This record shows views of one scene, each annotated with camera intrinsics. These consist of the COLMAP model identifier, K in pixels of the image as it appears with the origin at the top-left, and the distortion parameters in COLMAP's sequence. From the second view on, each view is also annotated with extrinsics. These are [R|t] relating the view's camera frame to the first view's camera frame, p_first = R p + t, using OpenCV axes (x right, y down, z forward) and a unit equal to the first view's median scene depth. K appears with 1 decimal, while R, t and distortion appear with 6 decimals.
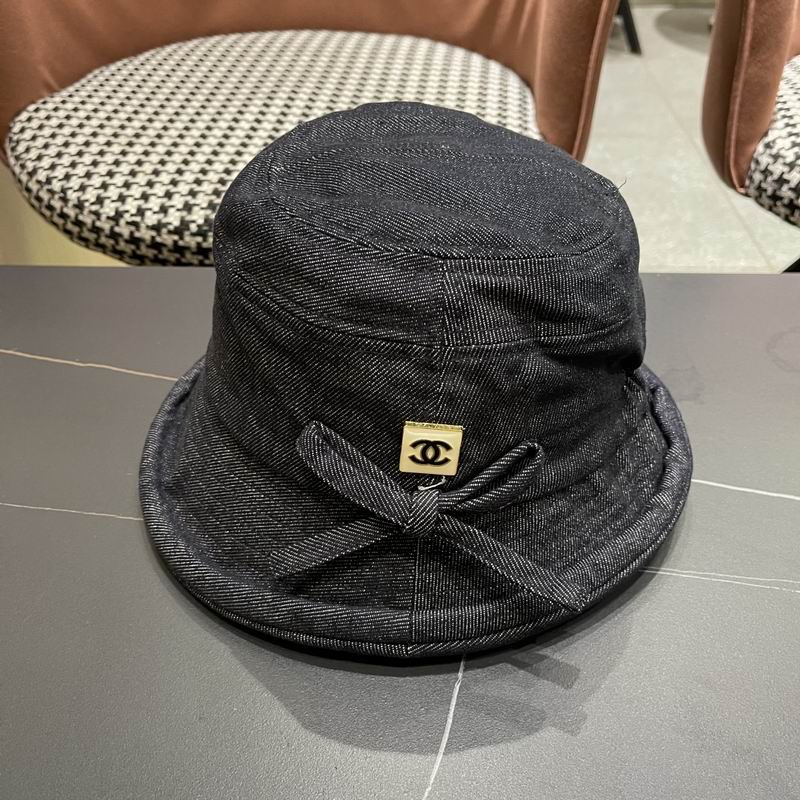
lens RADIAL K [[829.1, 0, 401.2], [0, 829.1, 402.0], [0, 0, 1]] dist [0.016112, 0.000000]
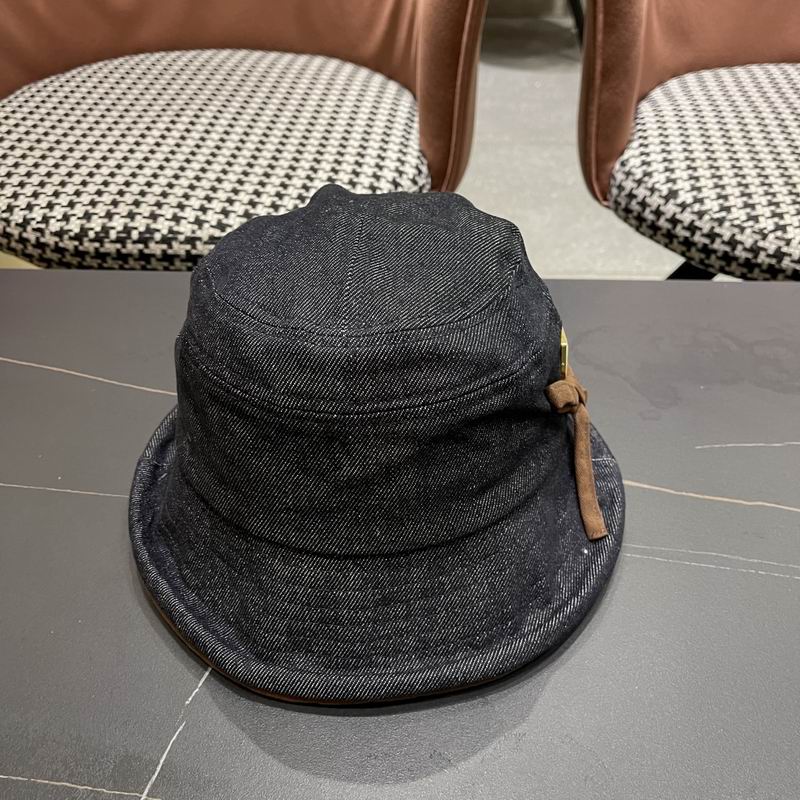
lens RADIAL K [[829.1, 0, 401.3], [0, 829.1, 410.2], [0, 0, 1]] dist [0.016112, 0.000000]
pose [[0.999959, 0.005342, 0.007310, 0.142127], [-0.005397, 0.999957, 0.007549, 0.014025], [-0.007270, -0.007588, 0.999945, -0.108908]]
